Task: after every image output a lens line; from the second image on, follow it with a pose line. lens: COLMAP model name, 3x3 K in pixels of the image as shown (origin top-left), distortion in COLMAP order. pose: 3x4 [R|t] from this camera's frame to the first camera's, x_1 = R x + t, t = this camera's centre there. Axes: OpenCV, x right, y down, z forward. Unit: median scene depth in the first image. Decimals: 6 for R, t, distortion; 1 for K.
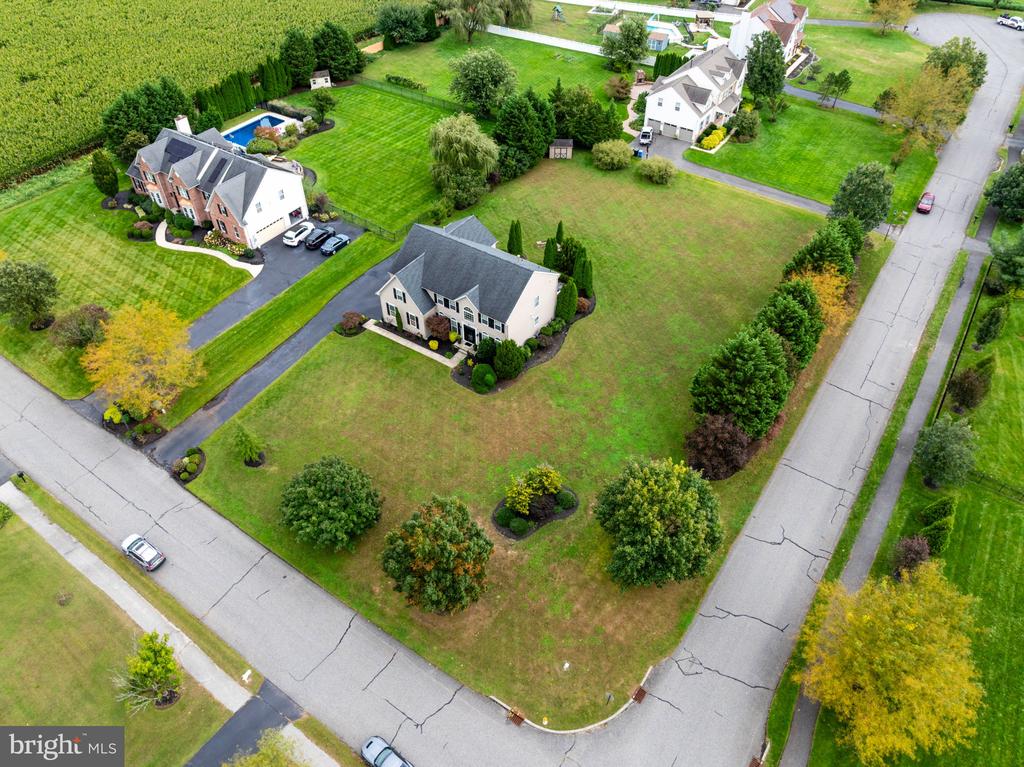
lens RADIAL K [[722.1, 0, 513.5], [0, 722.1, 379.8], [0, 0, 1]] dist [-0.041480, 0.003383]
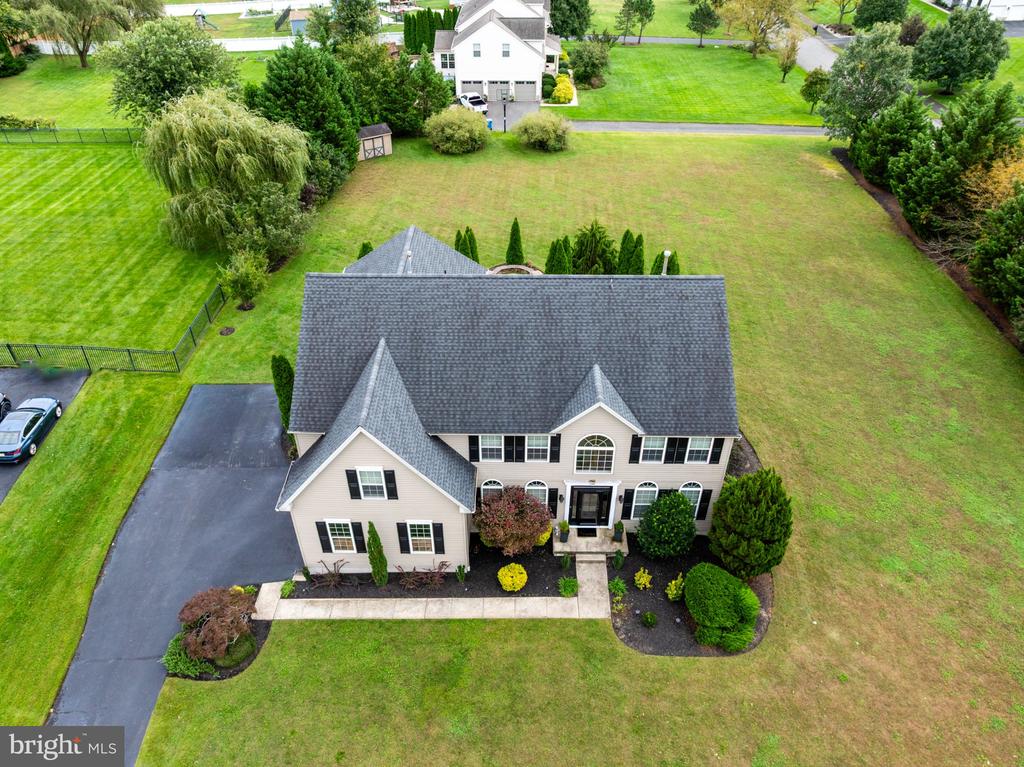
lens RADIAL K [[722.1, 0, 513.6], [0, 722.1, 375.9], [0, 0, 1]] dist [-0.041480, 0.003383]
pose [[0.828941, -0.336877, 0.446509, -0.200516], [0.386447, 0.922054, -0.021776, -0.112510], [-0.404370, 0.190603, 0.894514, 0.589200]]
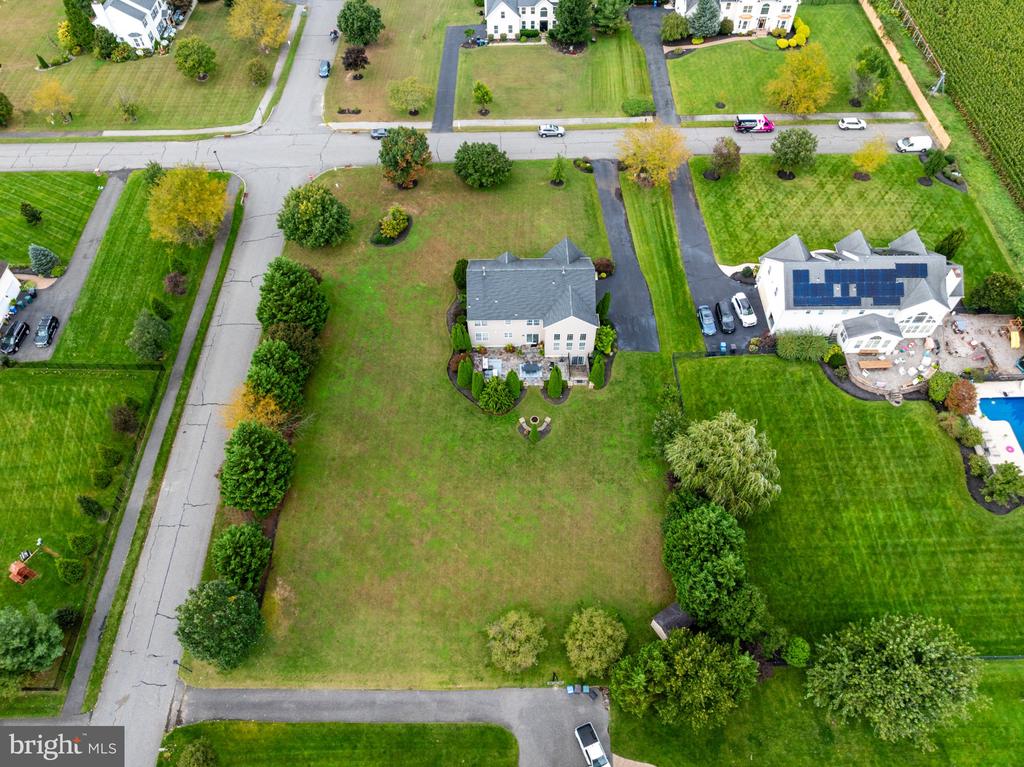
lens RADIAL K [[722.1, 0, 509.7], [0, 722.1, 374.3], [0, 0, 1]] dist [-0.041480, 0.003383]
pose [[-0.820078, 0.473629, -0.321166, 0.361967], [-0.384683, -0.040767, 0.922148, -1.069957], [0.423663, 0.879781, 0.215629, 0.754271]]
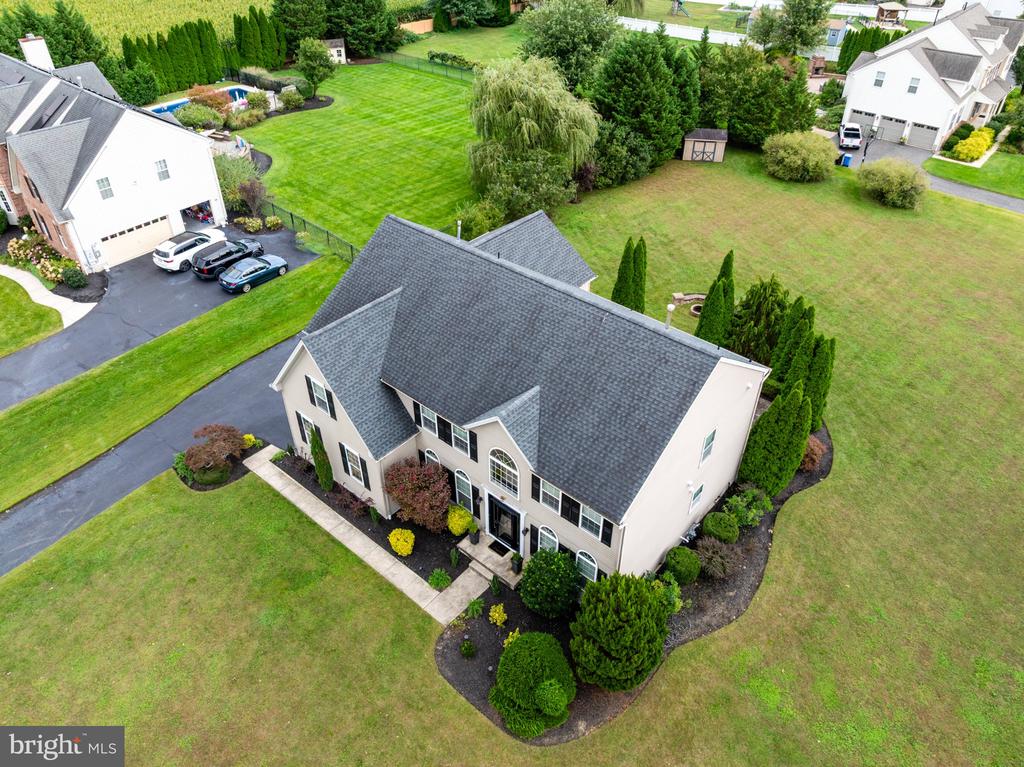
lens RADIAL K [[722.1, 0, 511.2], [0, 722.1, 377.4], [0, 0, 1]] dist [-0.041480, 0.003383]
pose [[0.993433, 0.071133, -0.089618, -0.027048], [-0.080655, 0.990923, -0.107546, -0.082849], [0.081154, 0.114068, 0.990153, 0.560568]]
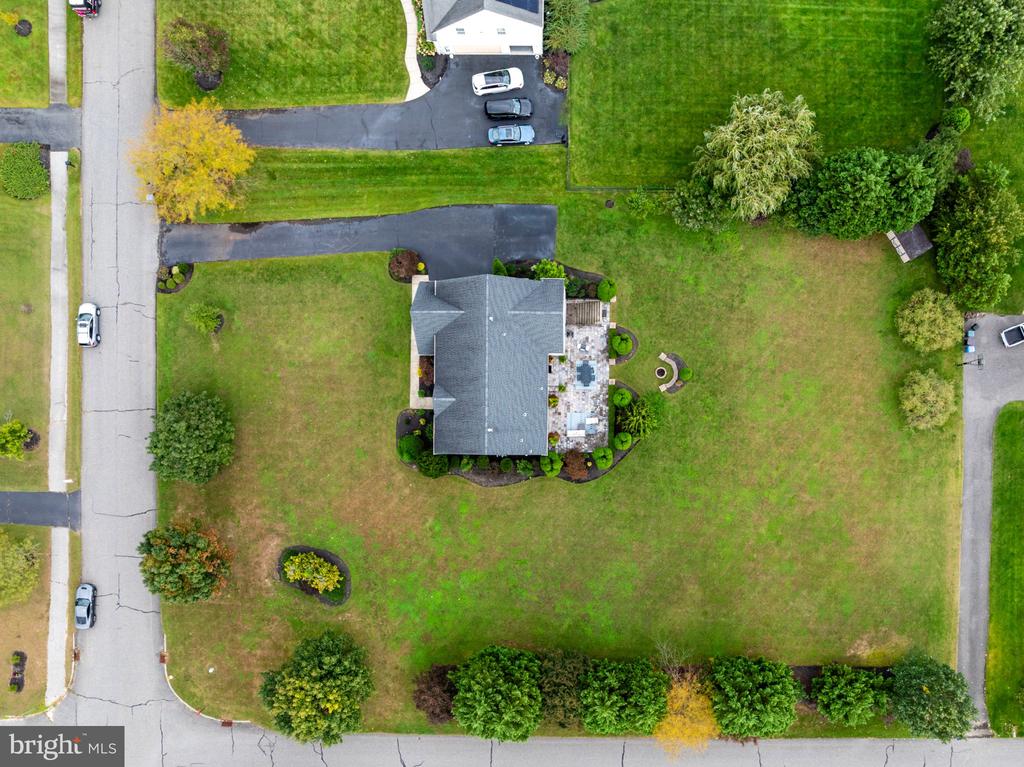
lens RADIAL K [[875.2, 0, 592.0], [0, 875.2, 448.7], [0, 0, 1]] dist [-0.045216, 0.012557]
pose [[0.559661, 0.828589, 0.014818, 0.063316], [-0.576791, 0.376623, 0.724892, -0.809407], [0.595057, -0.414240, 0.688703, 0.290292]]
